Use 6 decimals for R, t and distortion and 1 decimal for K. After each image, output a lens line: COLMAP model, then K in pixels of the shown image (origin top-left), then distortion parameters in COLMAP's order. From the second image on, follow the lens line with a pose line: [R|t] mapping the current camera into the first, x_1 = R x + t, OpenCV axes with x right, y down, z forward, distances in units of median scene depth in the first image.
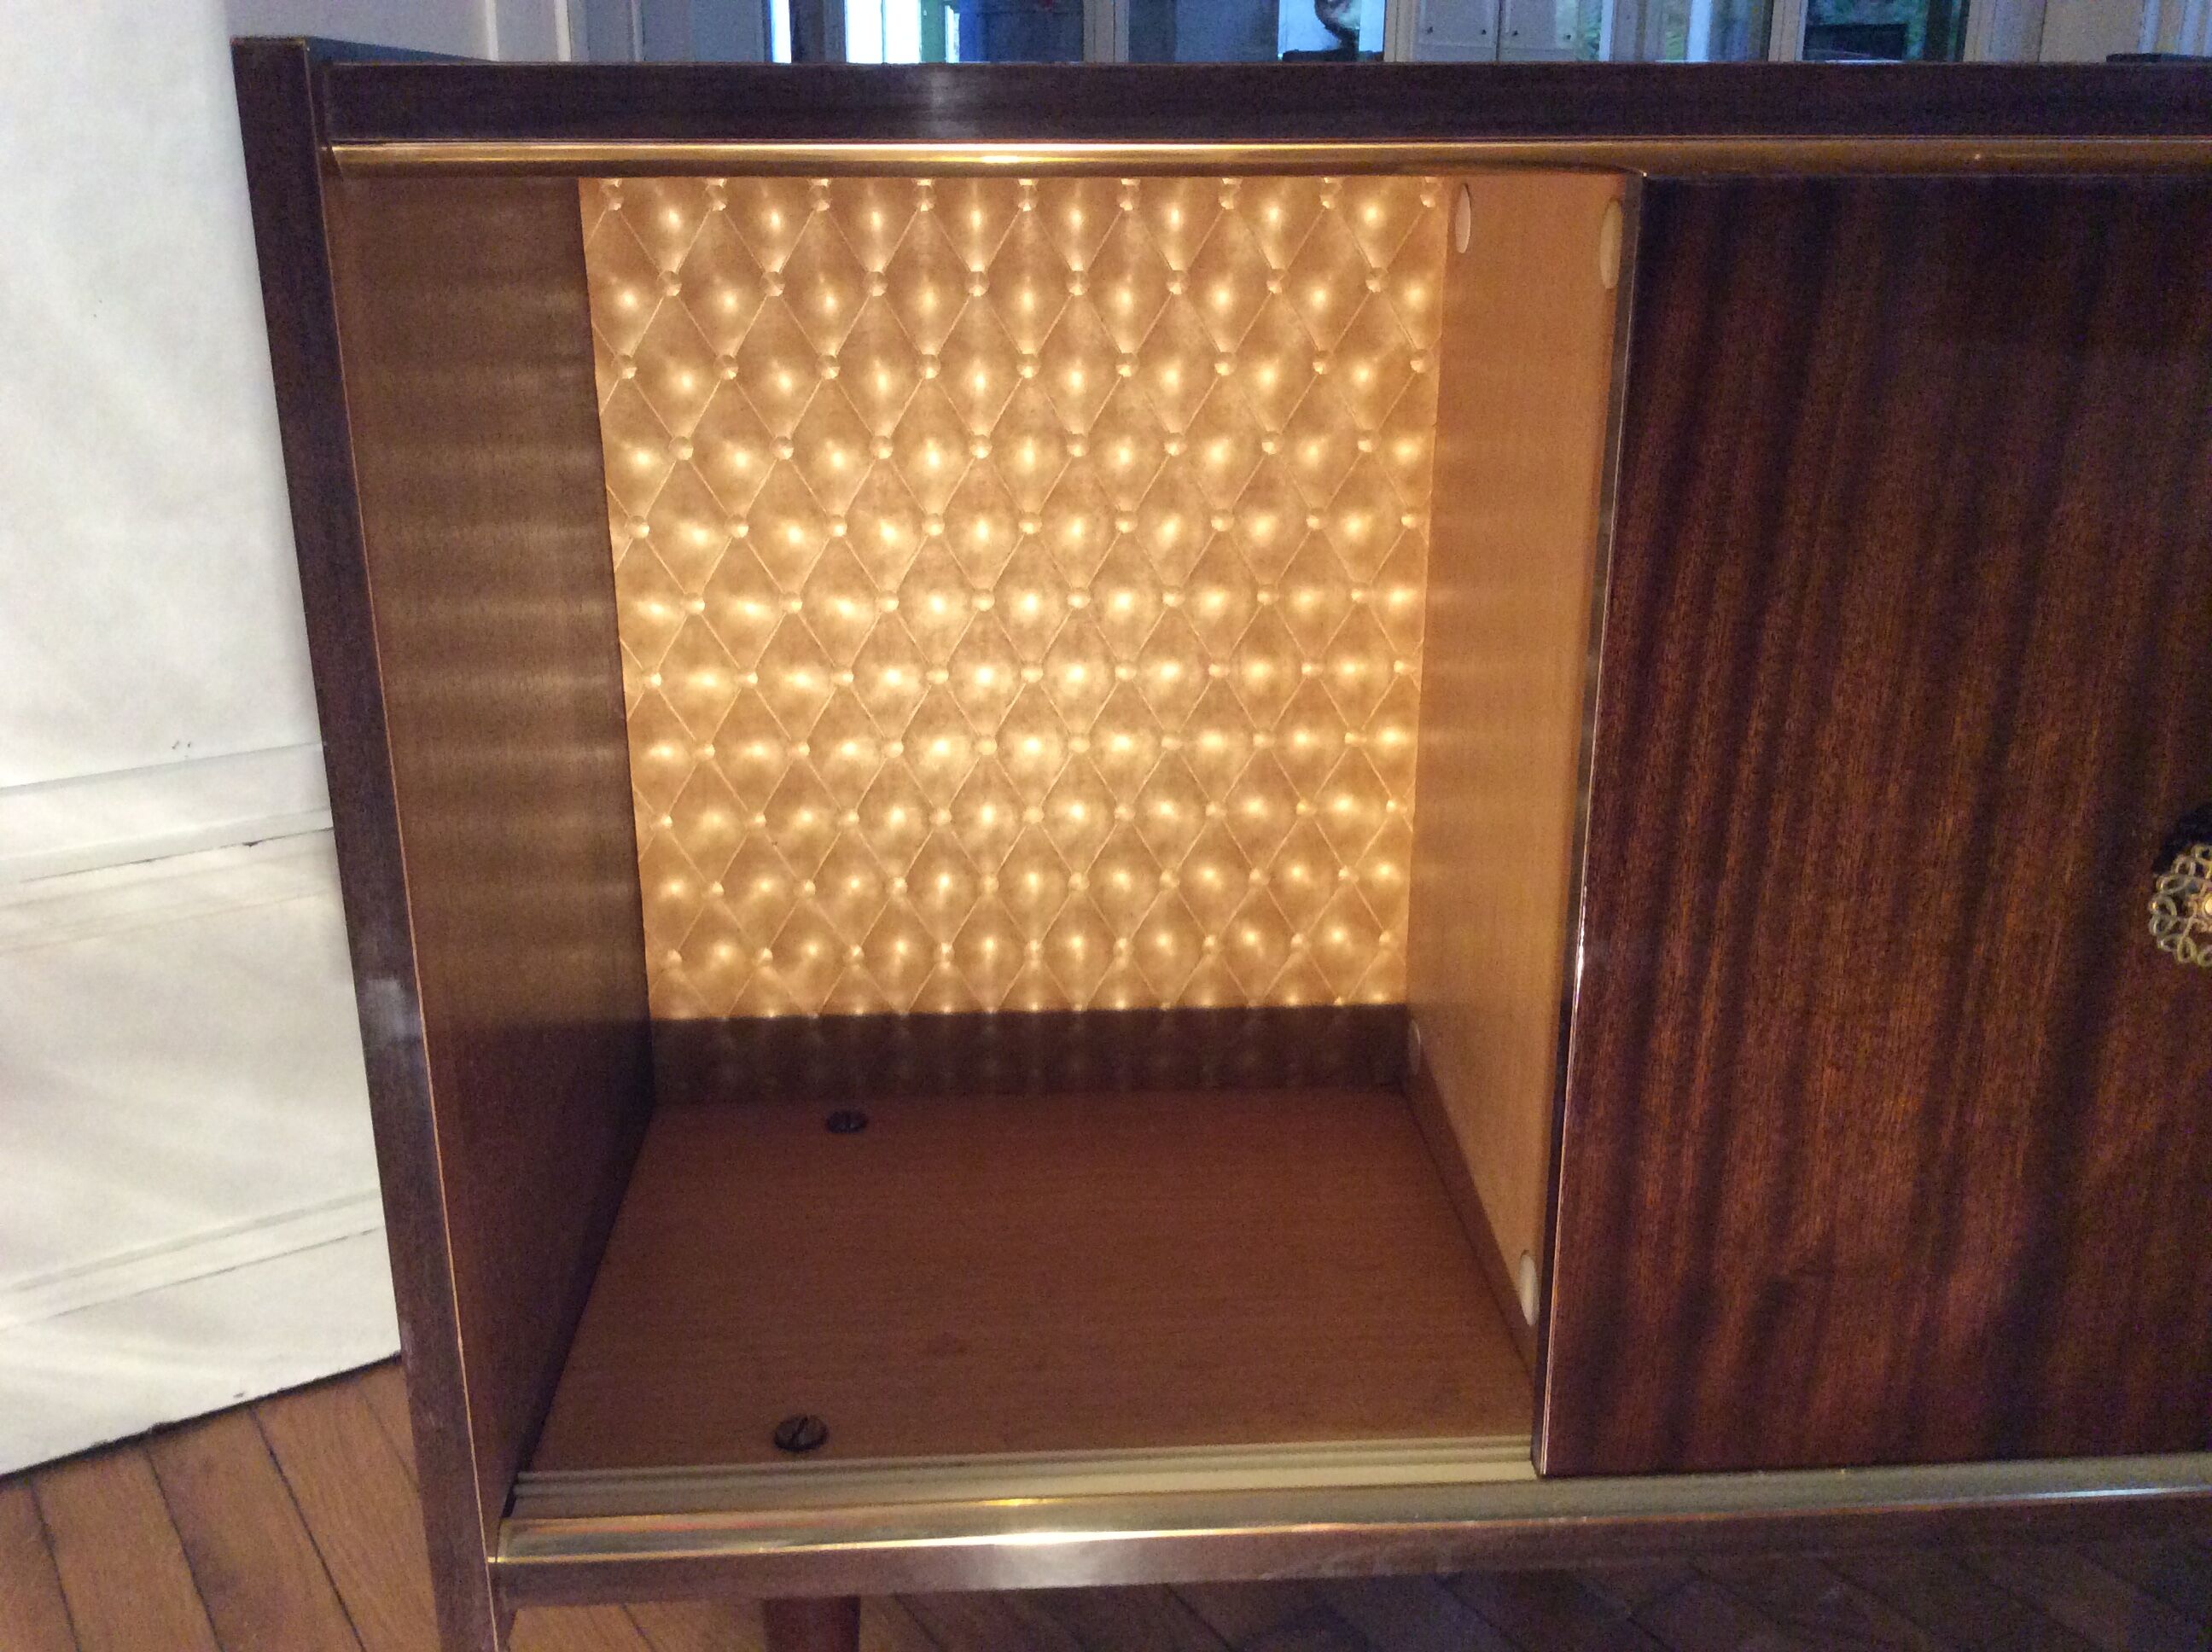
lens RADIAL K [[2064.8, 0, 1117.6], [0, 2064.8, 830.4], [0, 0, 1]] dist [-0.002486, 0.000000]
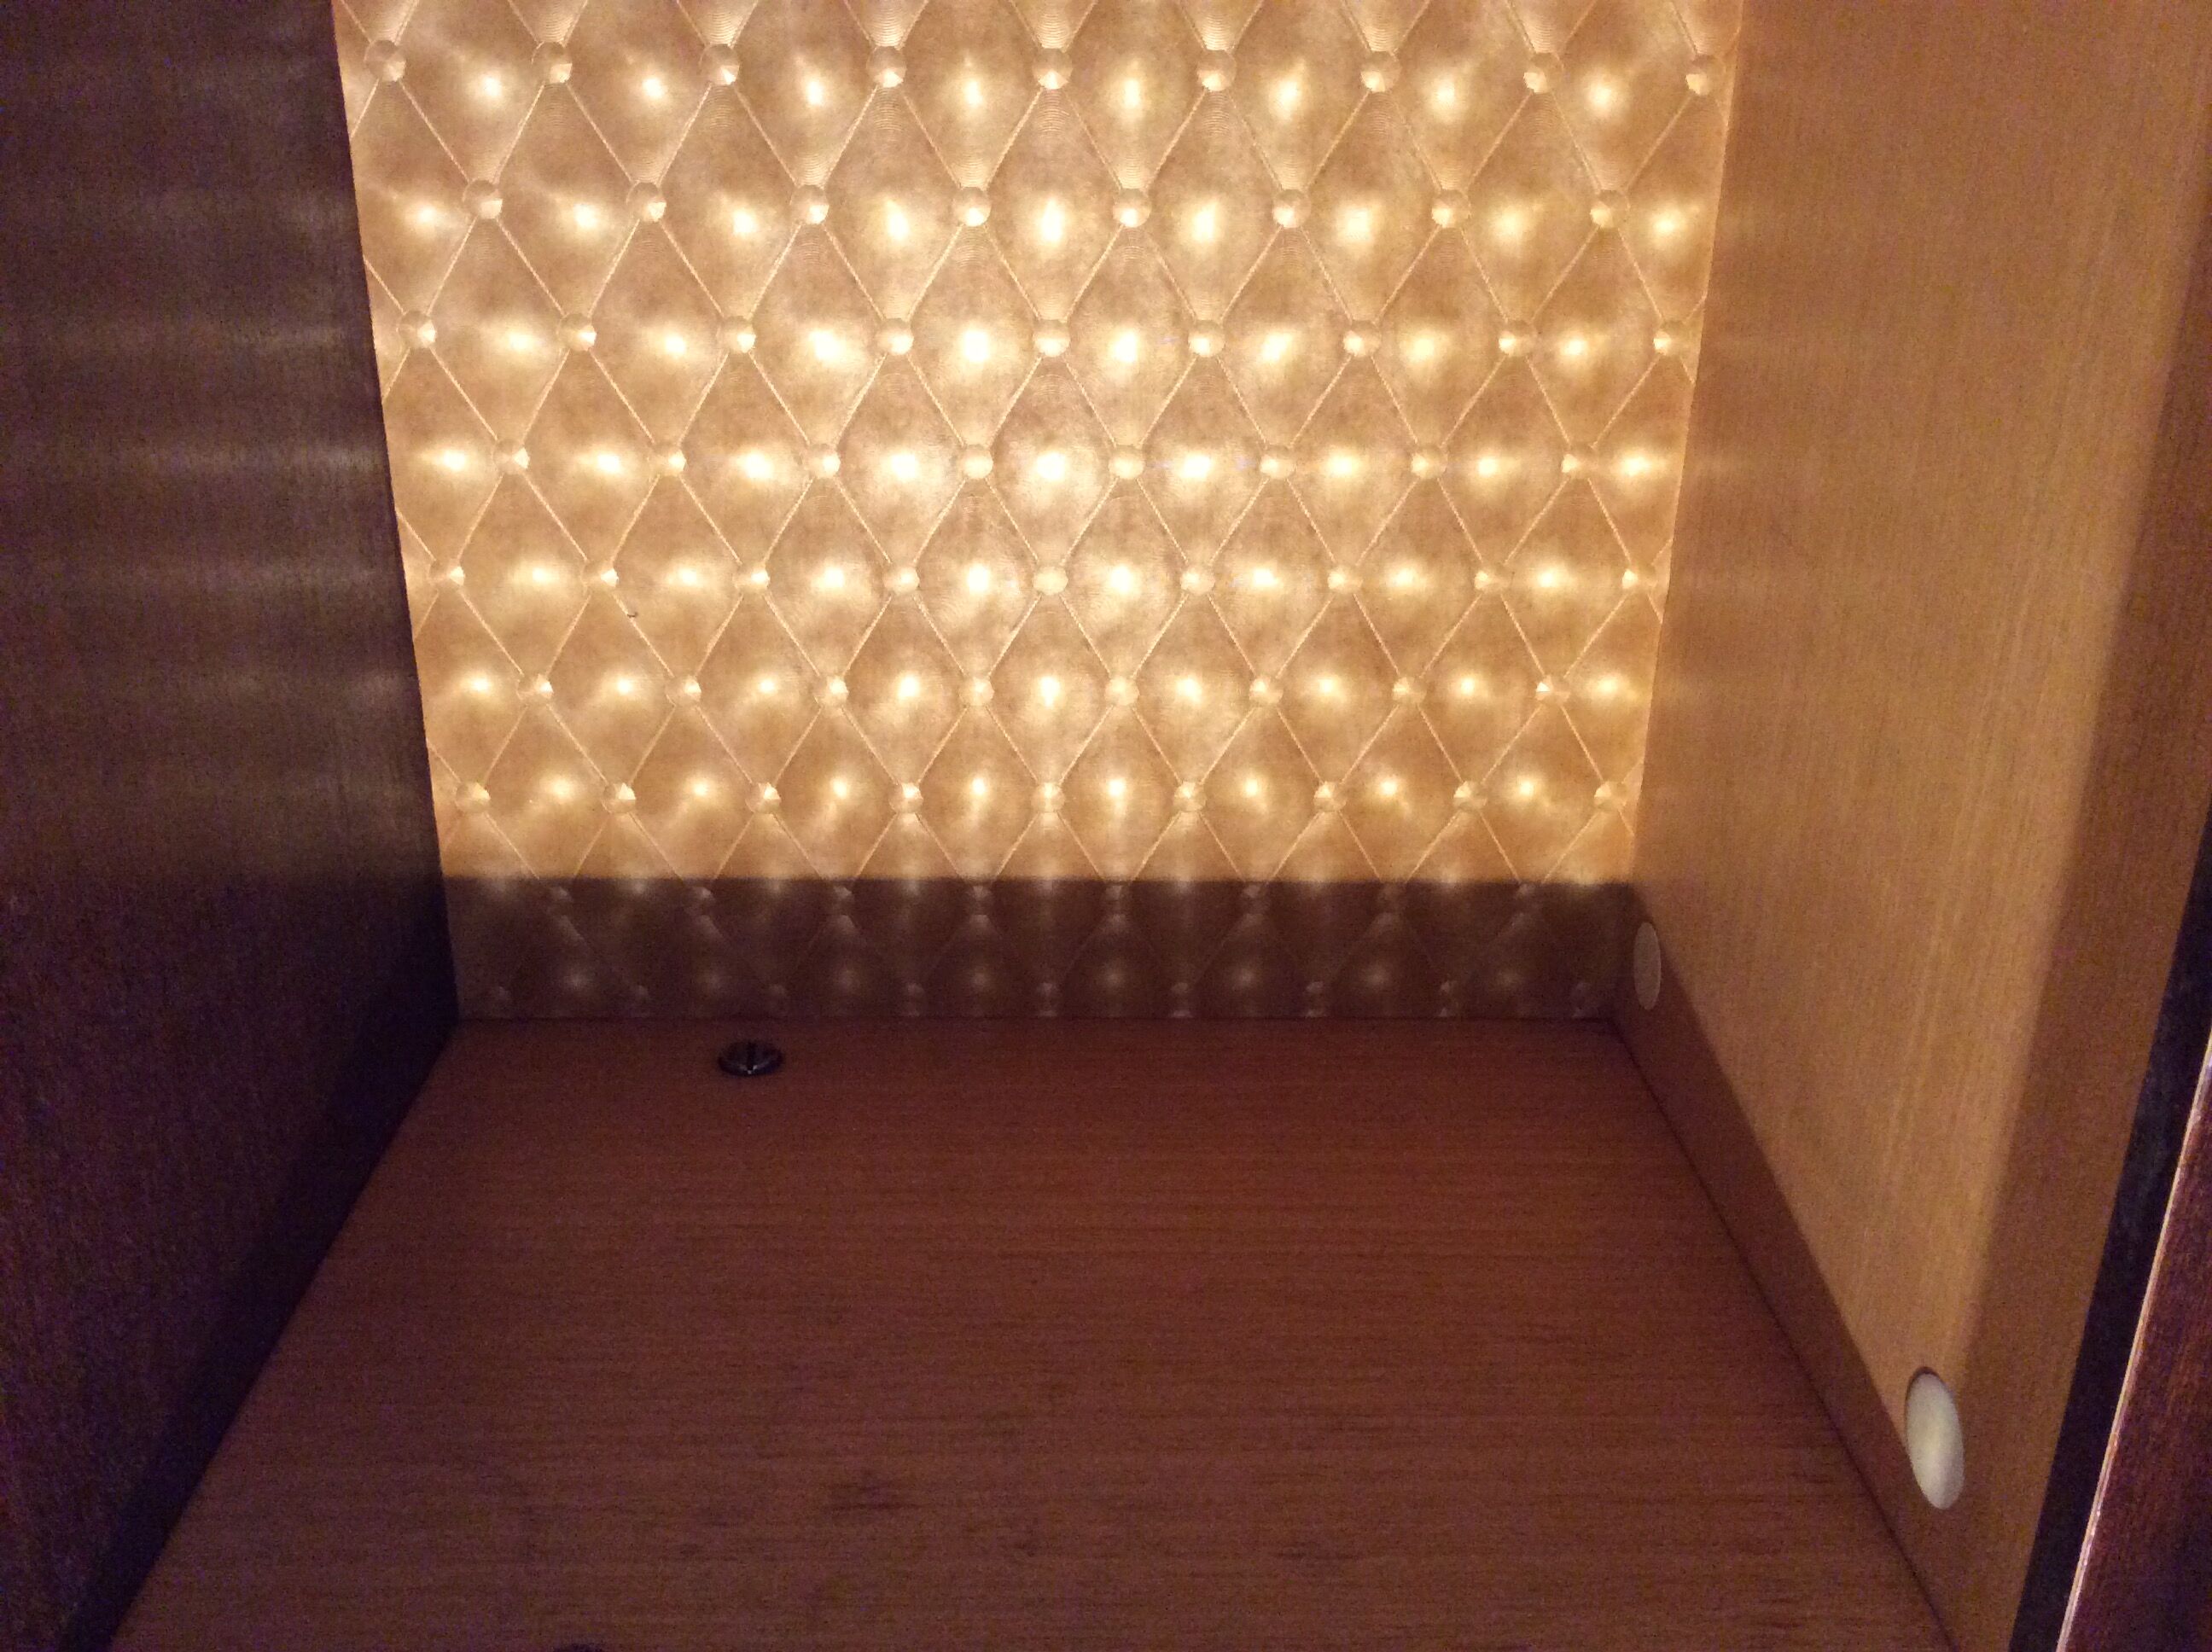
lens RADIAL K [[2064.8, 0, 1107.1], [0, 2064.8, 828.3], [0, 0, 1]] dist [-0.002486, 0.000000]
pose [[0.999290, 0.025141, -0.028050, -0.004474], [-0.023252, 0.997565, 0.065759, 0.025639], [0.029635, -0.065060, 0.997441, 0.375734]]
